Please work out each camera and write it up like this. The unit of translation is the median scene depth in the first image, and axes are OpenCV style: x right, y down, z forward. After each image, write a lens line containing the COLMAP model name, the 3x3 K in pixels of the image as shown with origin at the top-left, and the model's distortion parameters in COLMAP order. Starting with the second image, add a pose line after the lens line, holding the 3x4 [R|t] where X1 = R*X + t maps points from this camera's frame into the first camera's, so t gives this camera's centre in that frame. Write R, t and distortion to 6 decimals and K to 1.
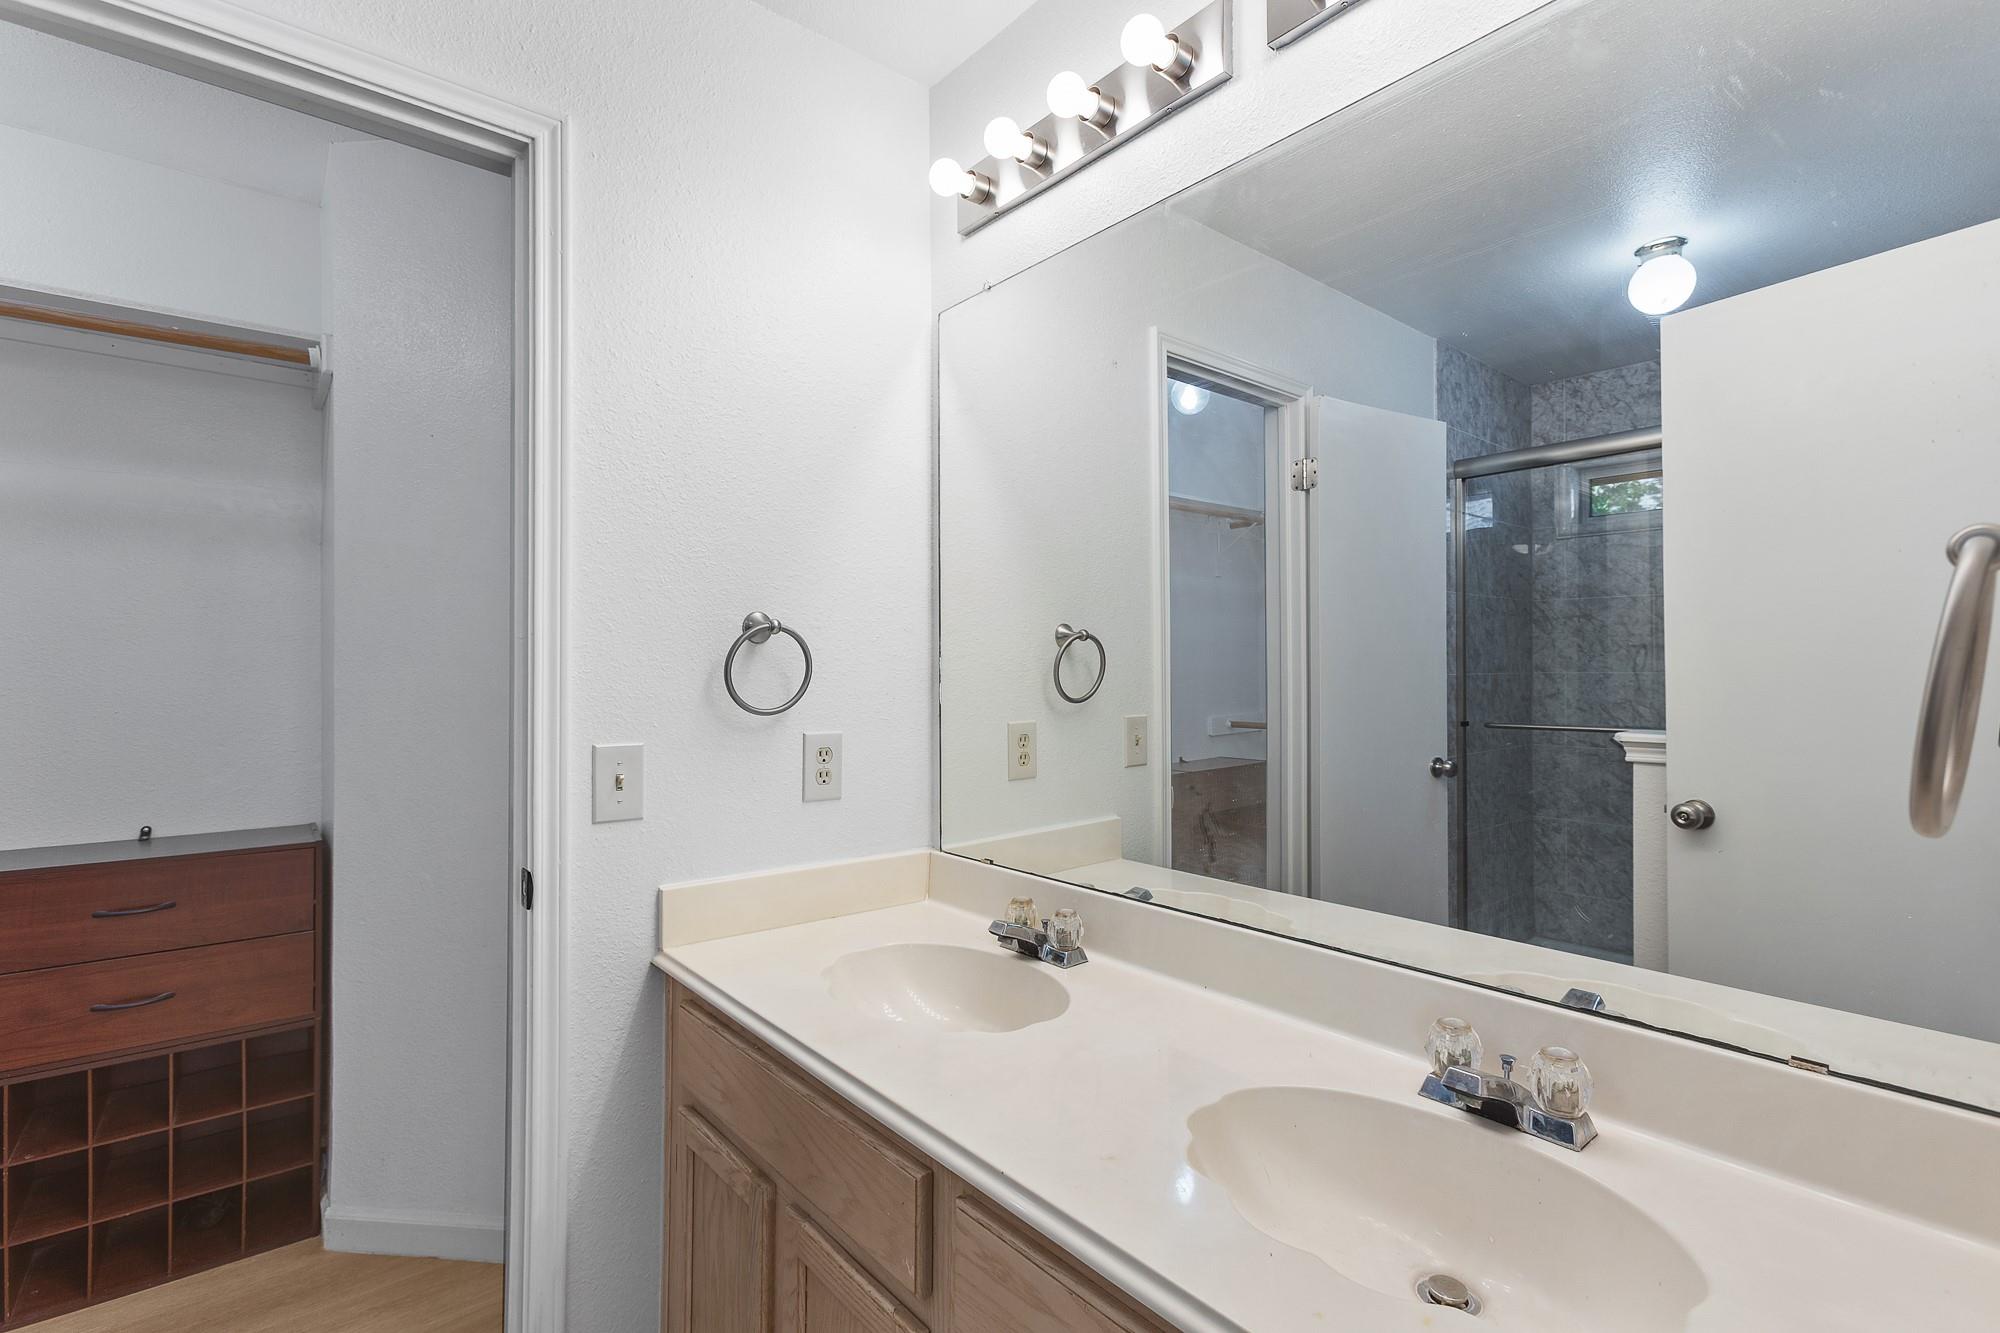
lens RADIAL K [[903.7, 0, 1071.8], [0, 903.7, 673.0], [0, 0, 1]] dist [-0.003962, -0.000166]
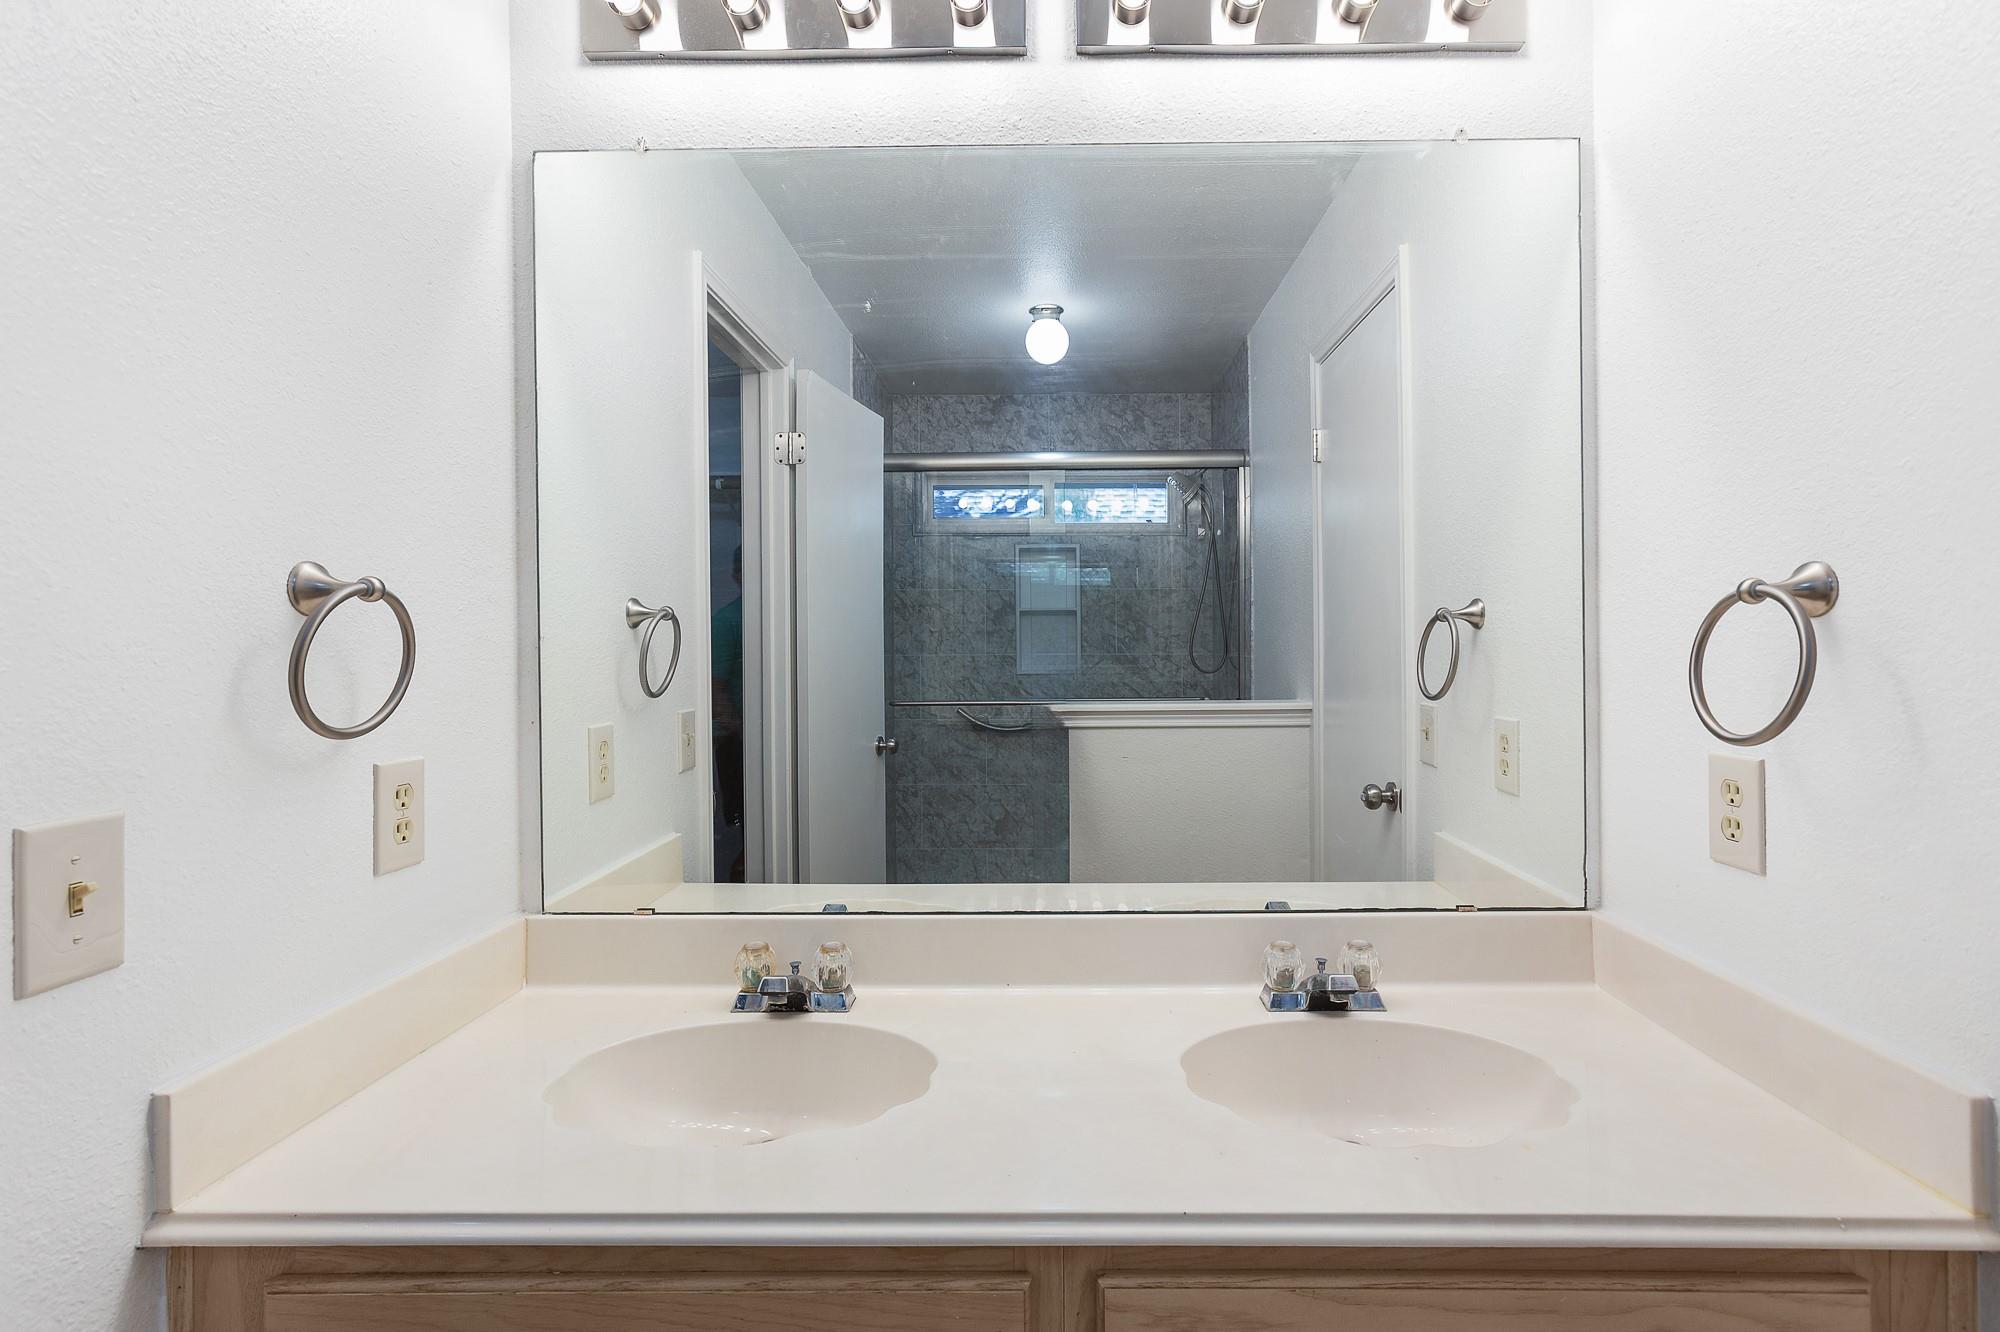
lens RADIAL K [[925.3, 0, 1008.9], [0, 925.3, 656.3], [0, 0, 1]] dist [-0.014981, 0.018021]
pose [[0.681414, -0.006933, 0.731866, -0.423015], [0.004944, 0.999976, 0.004870, -0.006420], [-0.731882, 0.000300, 0.681432, 0.240154]]
